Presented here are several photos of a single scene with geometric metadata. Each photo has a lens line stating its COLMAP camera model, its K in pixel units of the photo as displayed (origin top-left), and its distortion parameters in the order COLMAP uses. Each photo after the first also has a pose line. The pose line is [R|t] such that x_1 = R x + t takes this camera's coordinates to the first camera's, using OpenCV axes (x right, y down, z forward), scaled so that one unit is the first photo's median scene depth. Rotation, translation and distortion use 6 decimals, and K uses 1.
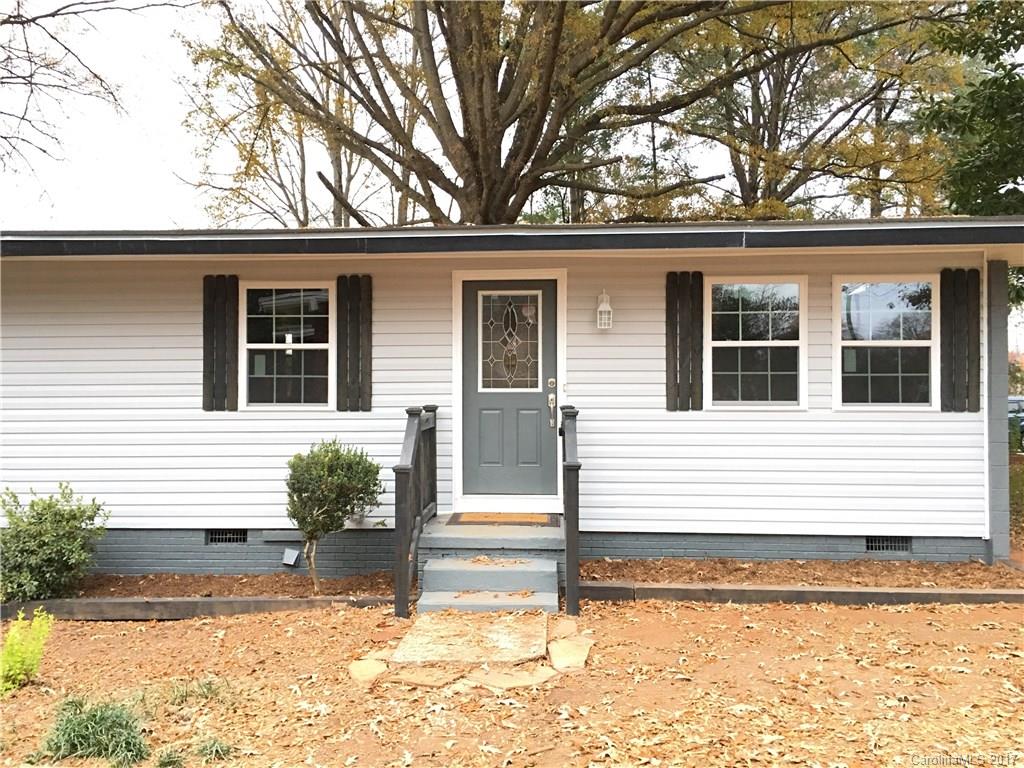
lens RADIAL K [[872.8, 0, 506.6], [0, 872.8, 378.2], [0, 0, 1]] dist [0.094232, -0.124522]
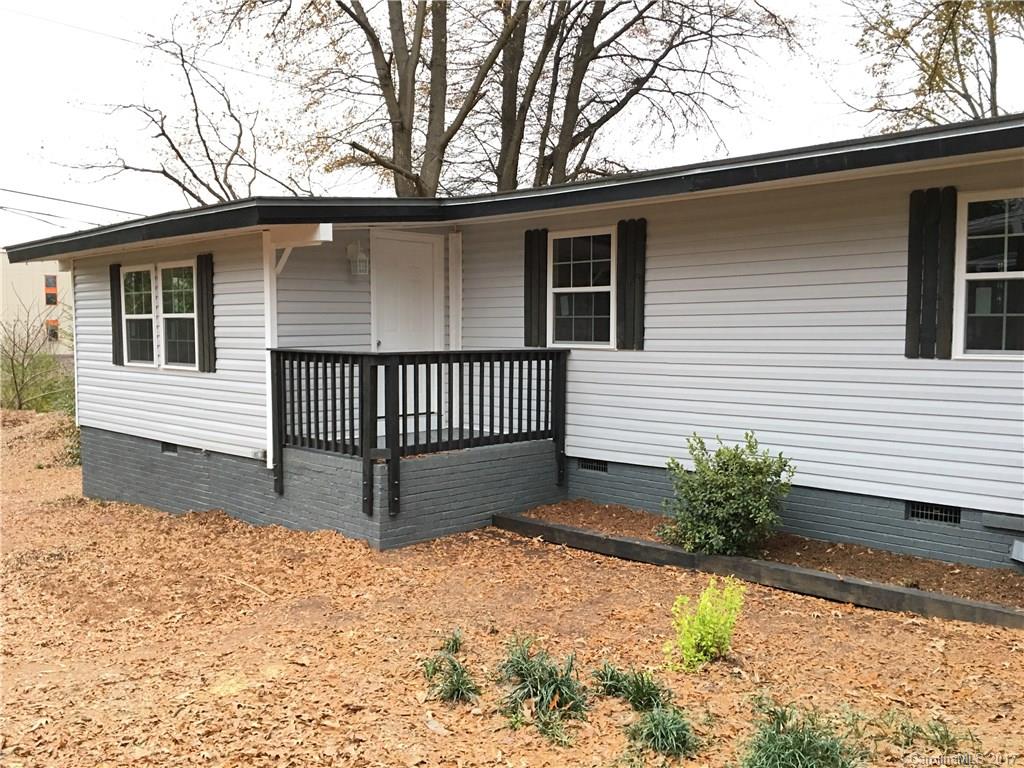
lens RADIAL K [[872.8, 0, 506.6], [0, 872.8, 378.2], [0, 0, 1]] dist [0.094232, -0.124522]
pose [[0.756952, 0.039908, -0.652251, -0.100513], [0.004648, 0.997779, 0.066443, -0.000908], [0.653454, -0.053326, 0.755085, 0.153057]]
